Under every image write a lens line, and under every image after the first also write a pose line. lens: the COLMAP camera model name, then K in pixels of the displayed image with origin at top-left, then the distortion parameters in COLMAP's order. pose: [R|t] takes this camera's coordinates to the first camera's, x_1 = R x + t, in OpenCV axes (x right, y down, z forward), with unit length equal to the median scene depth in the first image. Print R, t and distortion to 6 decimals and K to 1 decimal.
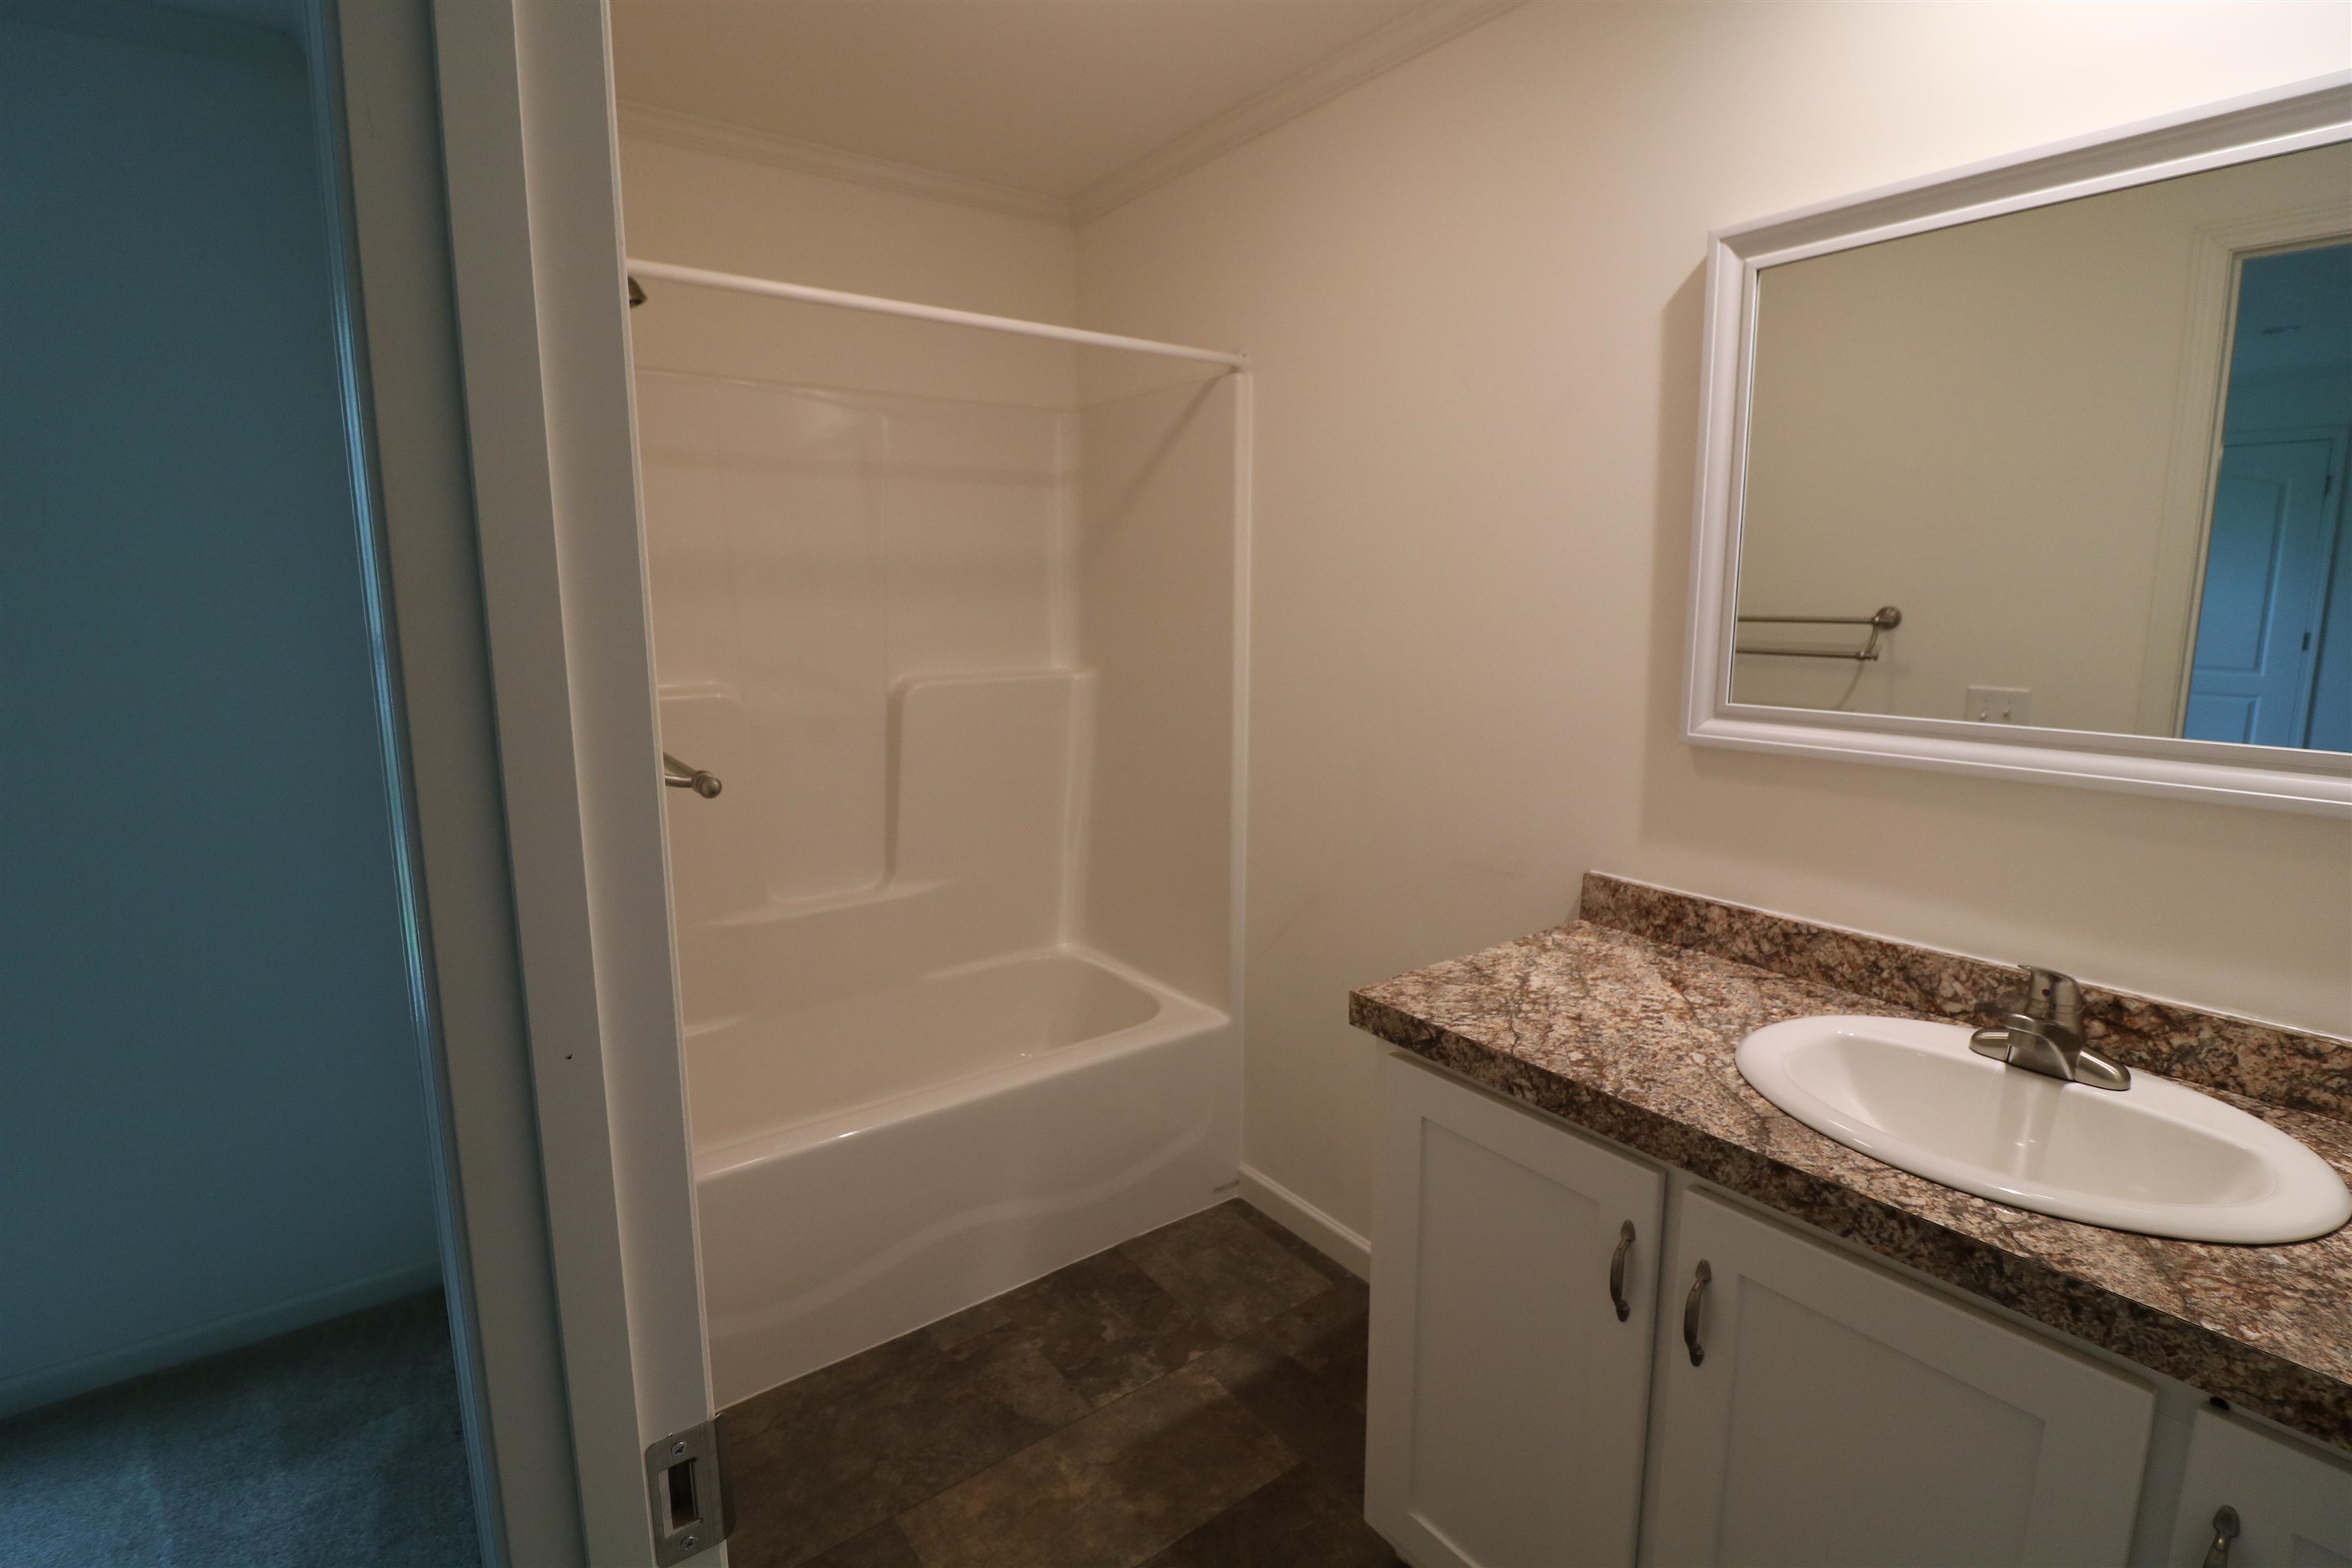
lens RADIAL K [[1093.1, 0, 1219.3], [0, 1093.1, 774.0], [0, 0, 1]] dist [-0.005788, -0.010426]
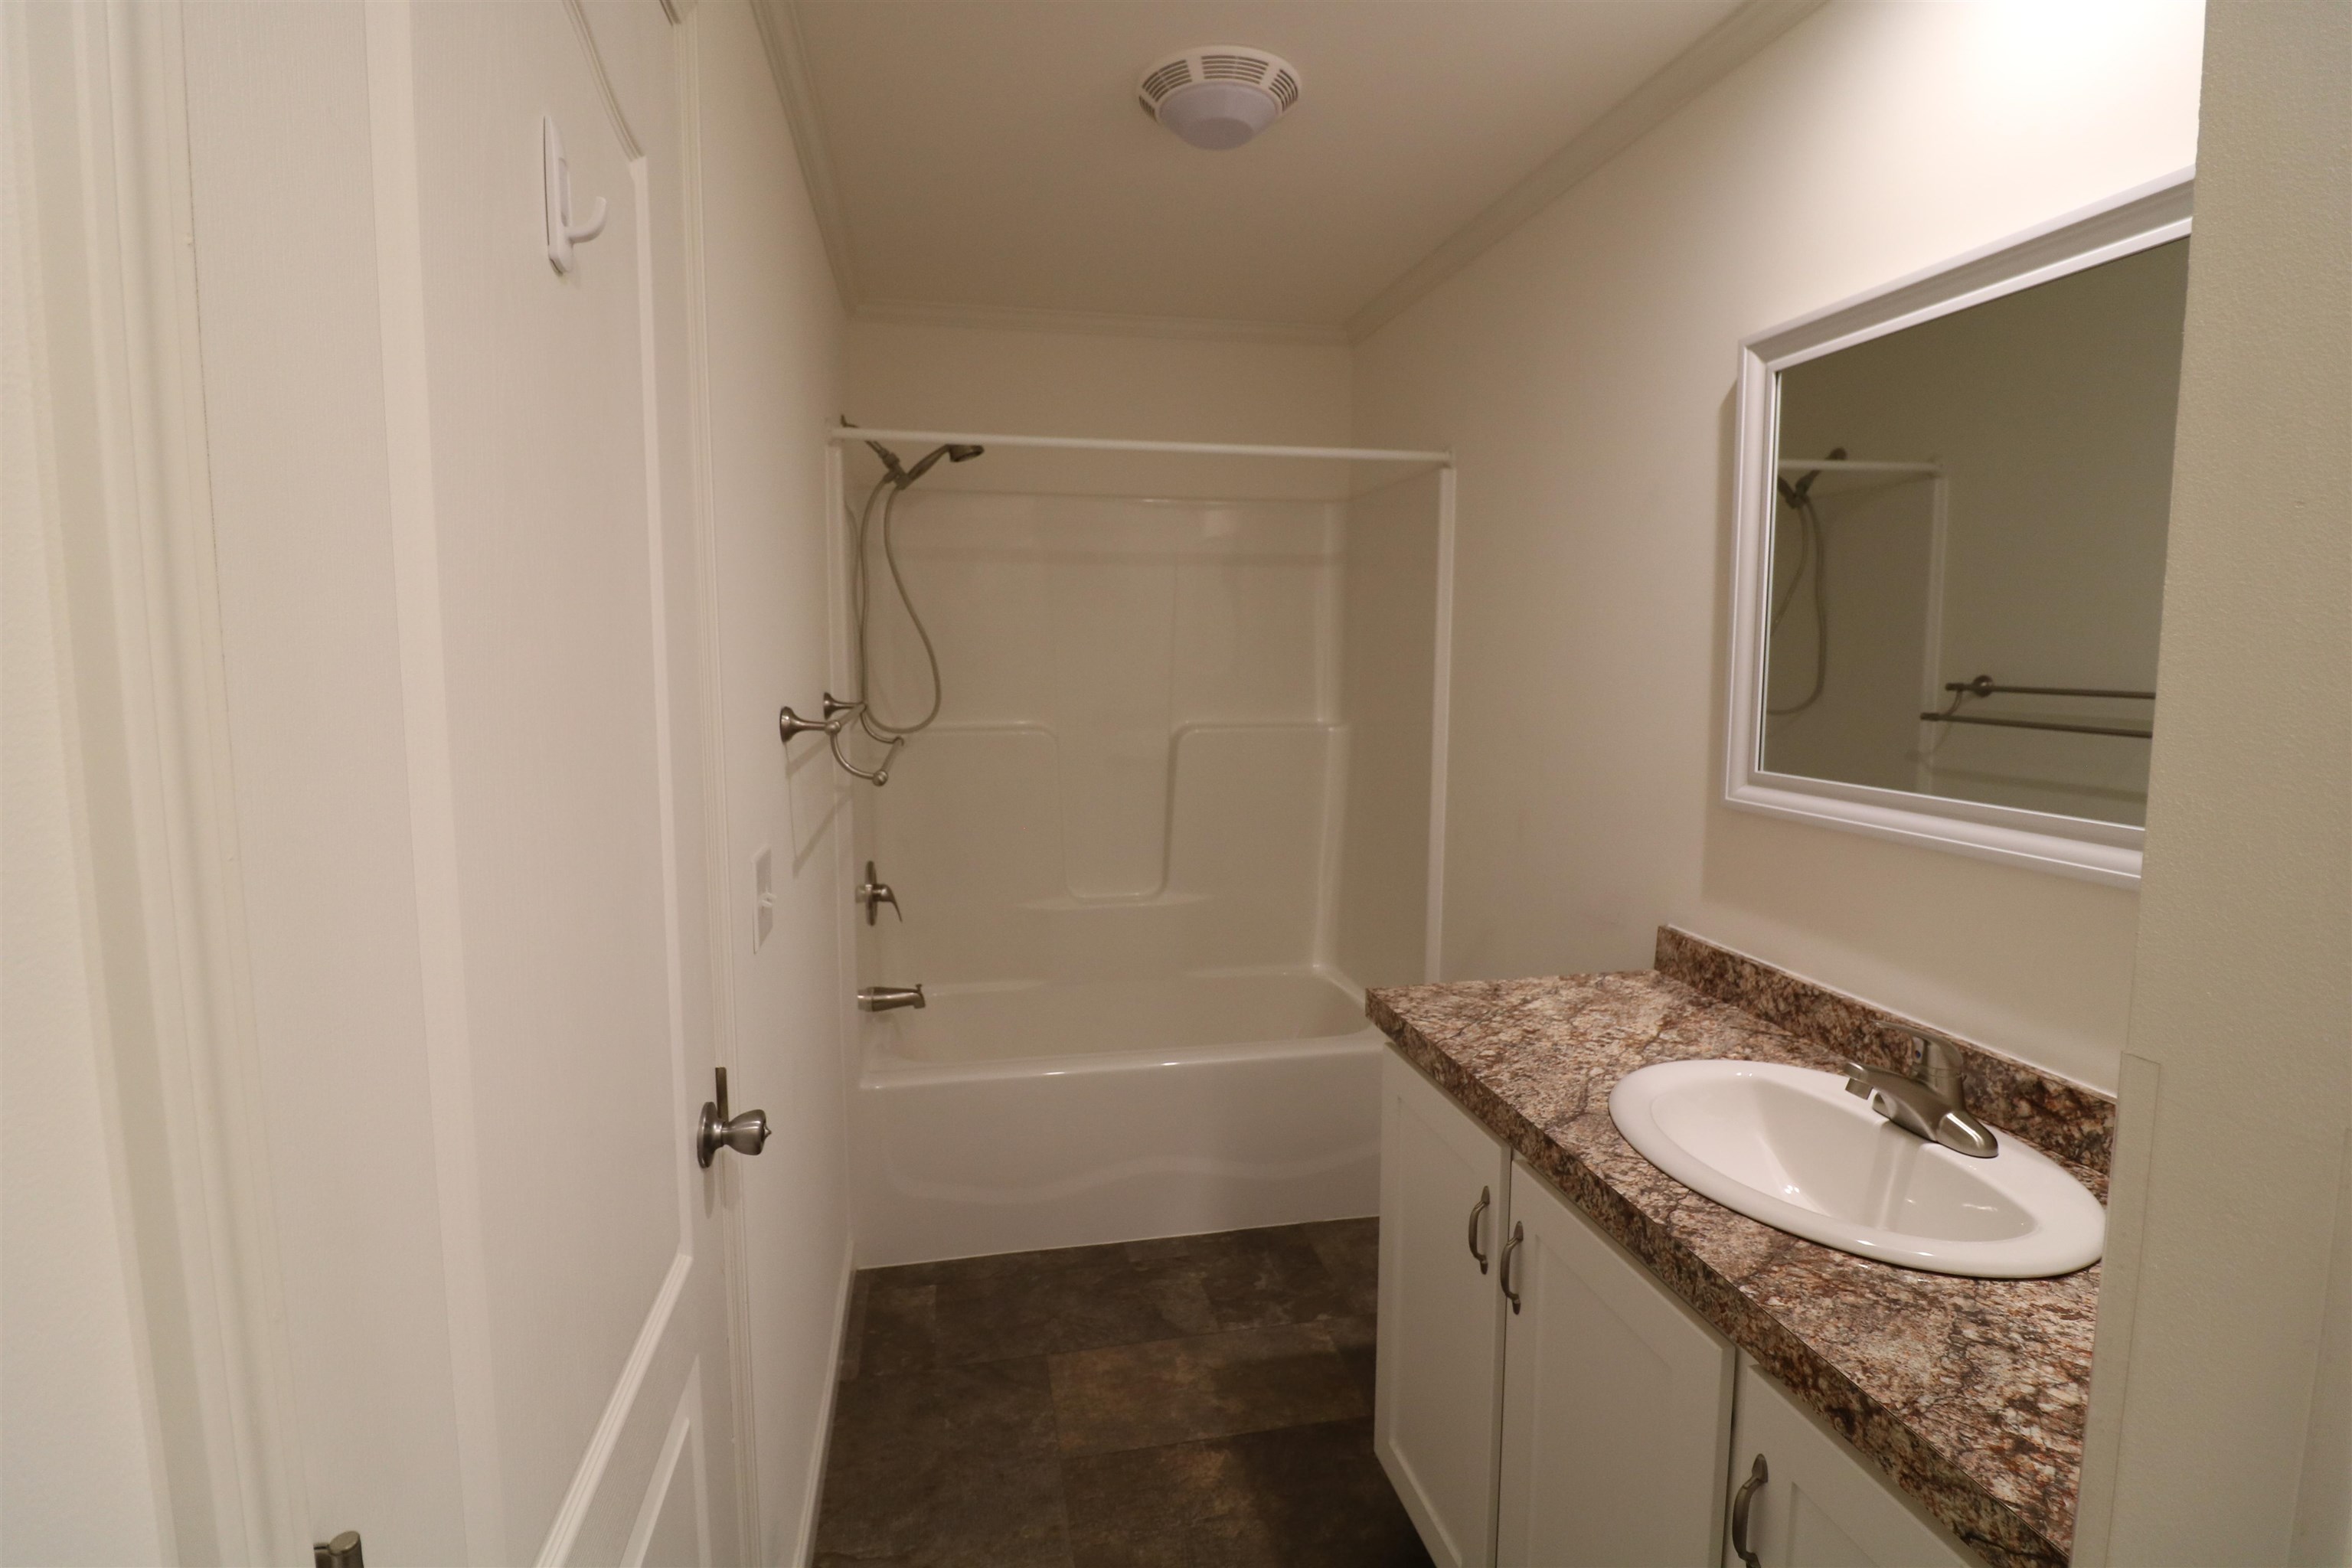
lens RADIAL K [[1093.1, 0, 1196.1], [0, 1093.1, 772.6], [0, 0, 1]] dist [-0.005788, -0.010426]
pose [[0.907572, 0.052038, -0.416659, 0.444662], [-0.074127, 0.996562, -0.037000, 0.018307], [0.413301, 0.064465, 0.908310, -0.201104]]
